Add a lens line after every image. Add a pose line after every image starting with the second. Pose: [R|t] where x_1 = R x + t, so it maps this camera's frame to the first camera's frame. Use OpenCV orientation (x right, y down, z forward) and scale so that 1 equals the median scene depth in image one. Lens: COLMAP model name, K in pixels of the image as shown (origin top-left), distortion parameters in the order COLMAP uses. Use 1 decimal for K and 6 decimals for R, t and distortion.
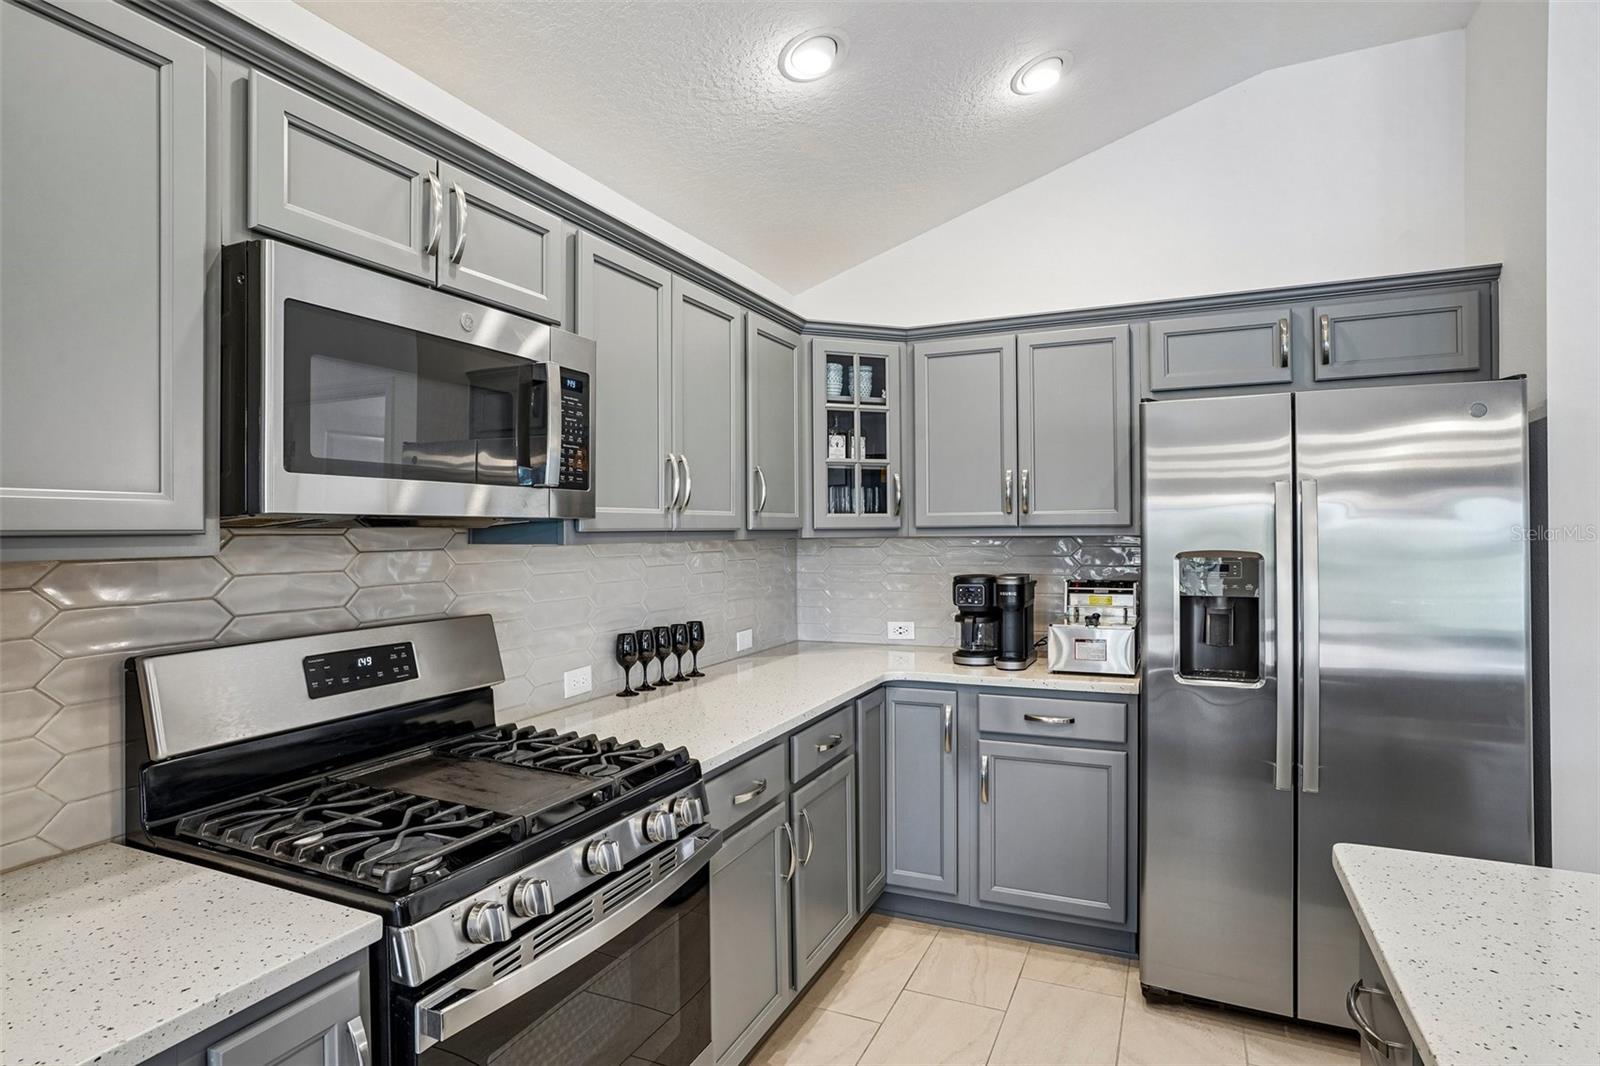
lens RADIAL K [[853.5, 0, 800.0], [0, 853.5, 533.0], [0, 0, 1]] dist [0.002567, 0.000451]
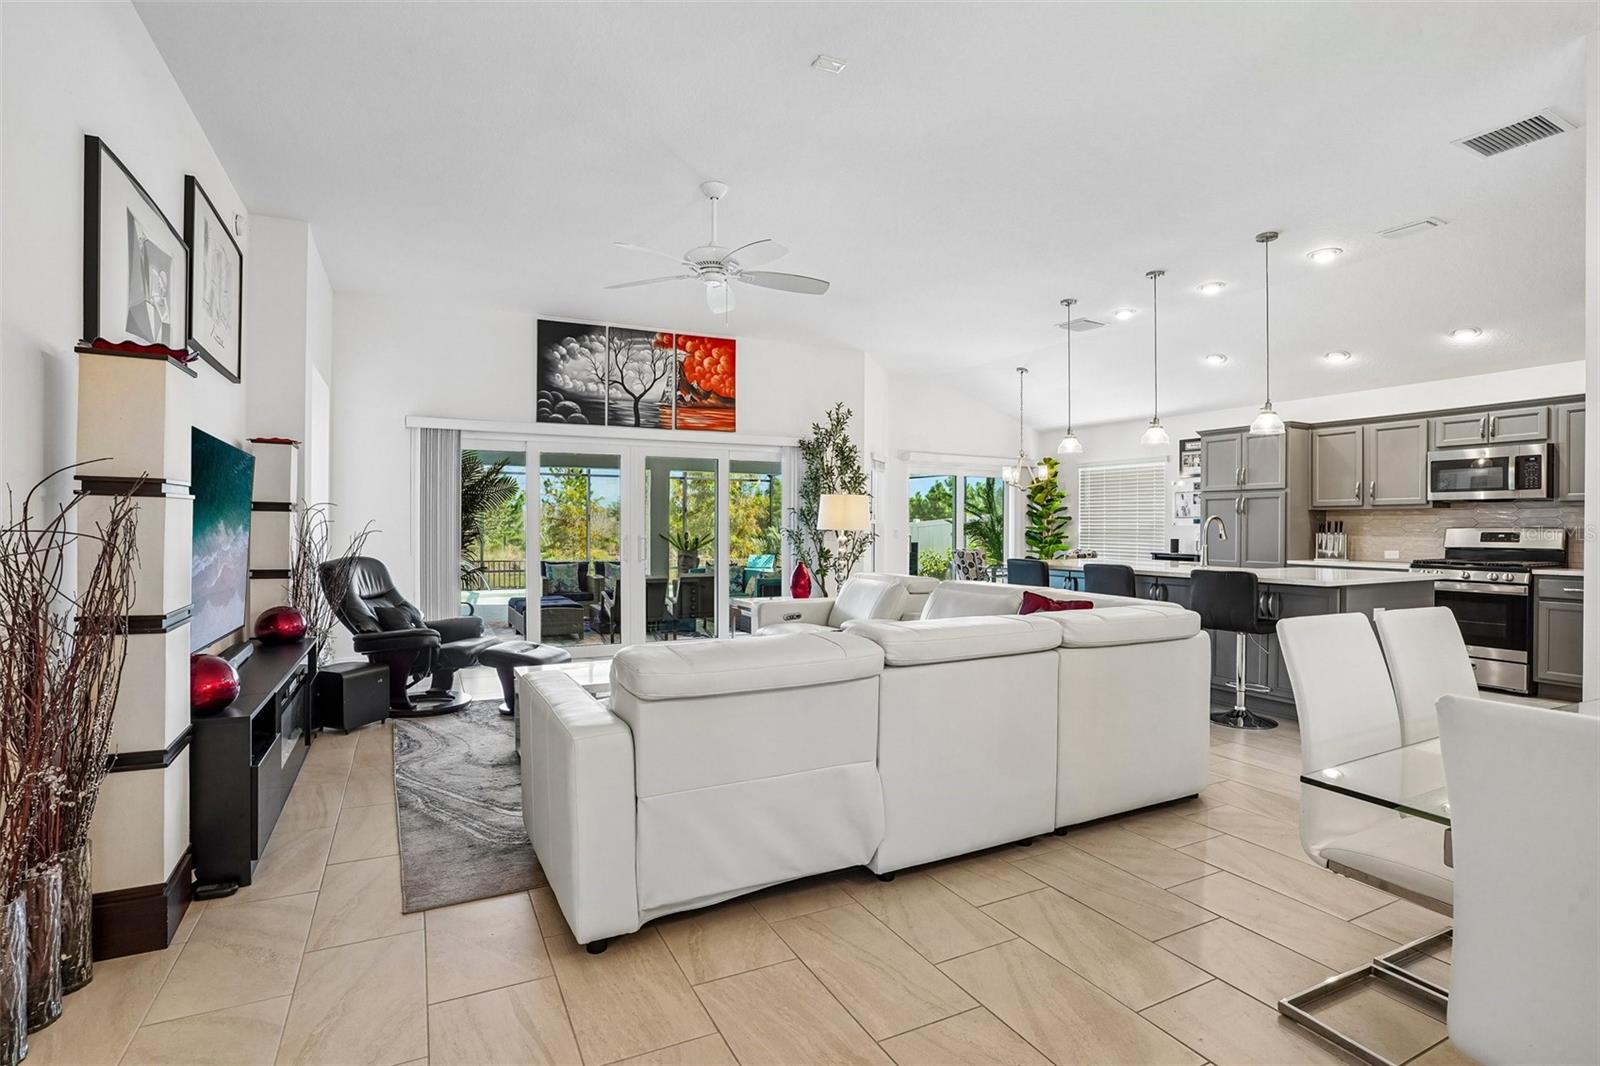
lens RADIAL K [[786.5, 0, 800.0], [0, 786.5, 533.0], [0, 0, 1]] dist [-0.052574, 0.000432]
pose [[-0.629920, 0.011756, -0.776571, 3.540476], [0.003183, 0.999916, 0.012555, 0.070246], [0.776653, 0.005437, -0.629905, 0.542792]]
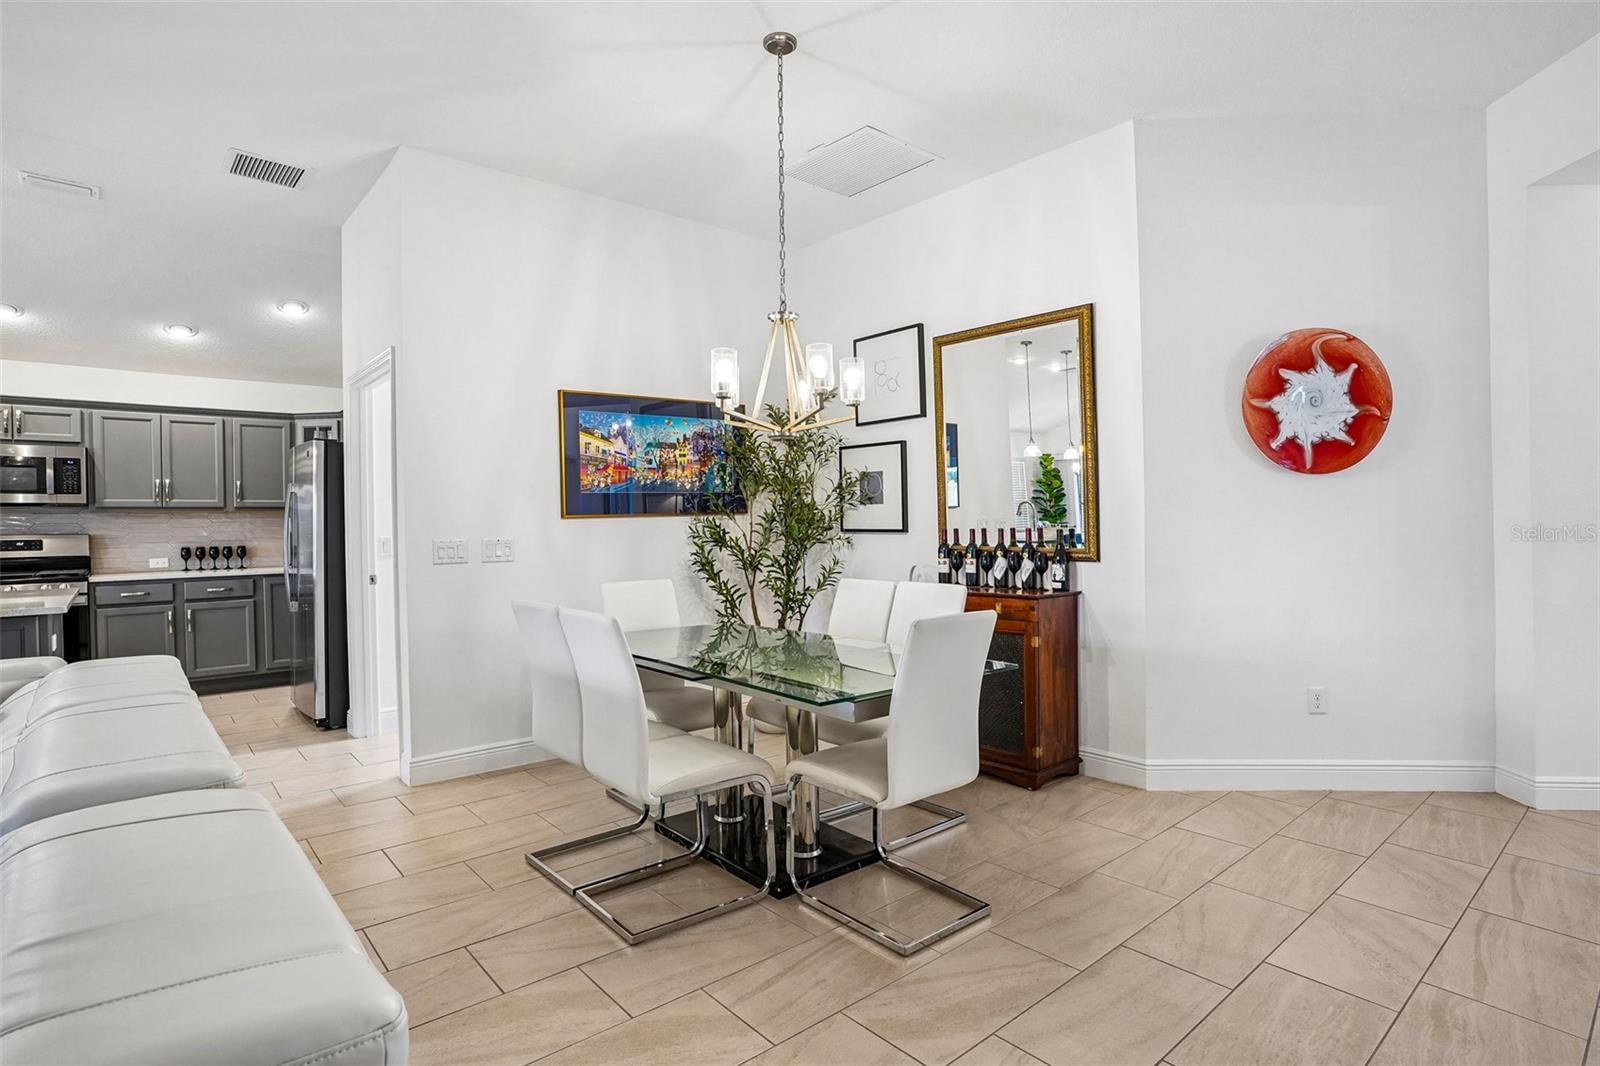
lens RADIAL K [[814.2, 0, 800.0], [0, 814.2, 533.0], [0, 0, 1]] dist [-0.057195, 0.023397]
pose [[0.909060, -0.003455, -0.416651, 3.187093], [0.009286, 0.999885, 0.011971, 0.079741], [0.416562, -0.014752, 0.908988, -0.530687]]
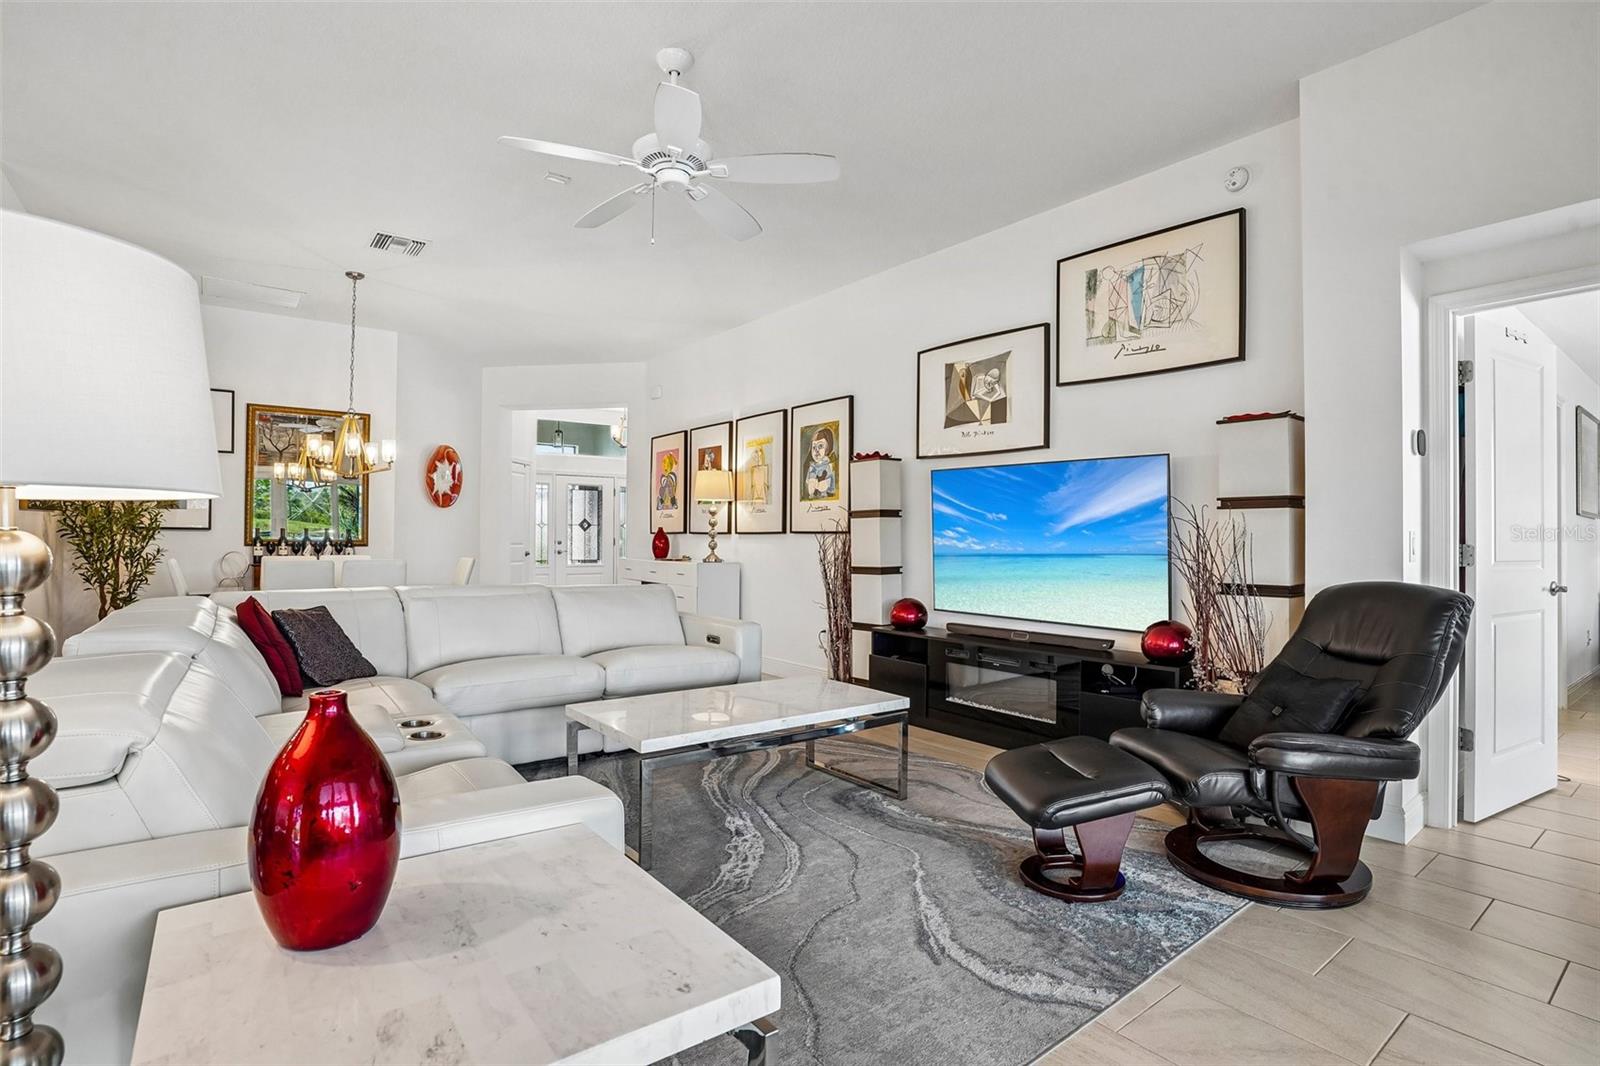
lens RADIAL K [[786.5, 0, 800.0], [0, 786.5, 533.0], [0, 0, 1]] dist [-0.052574, 0.000432]
pose [[0.458805, 0.012458, 0.888450, 0.811890], [-0.005652, 0.999922, -0.011102, 0.143774], [-0.888519, 0.000073, 0.458840, -1.871387]]
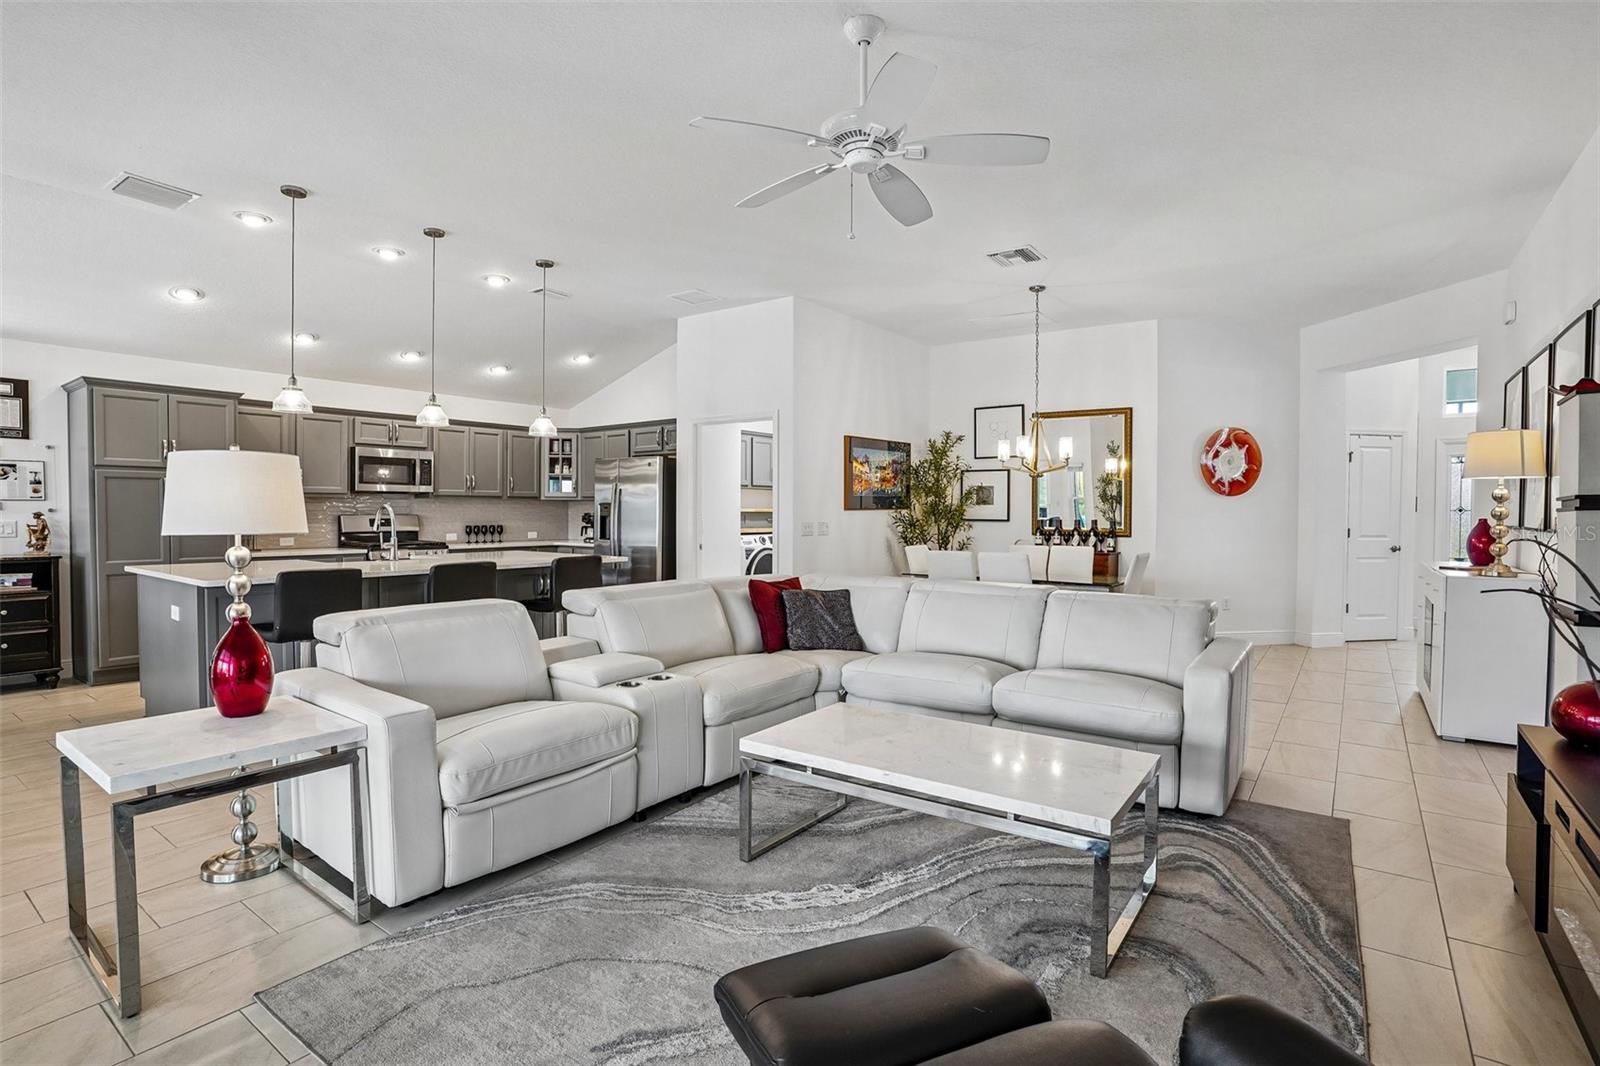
lens RADIAL K [[786.5, 0, 800.0], [0, 786.5, 533.0], [0, 0, 1]] dist [-0.052574, 0.000432]
pose [[0.981423, 0.011221, -0.191528, 2.212828], [-0.006439, 0.999652, 0.025570, 0.073398], [0.191749, -0.023862, 0.981154, -2.380404]]
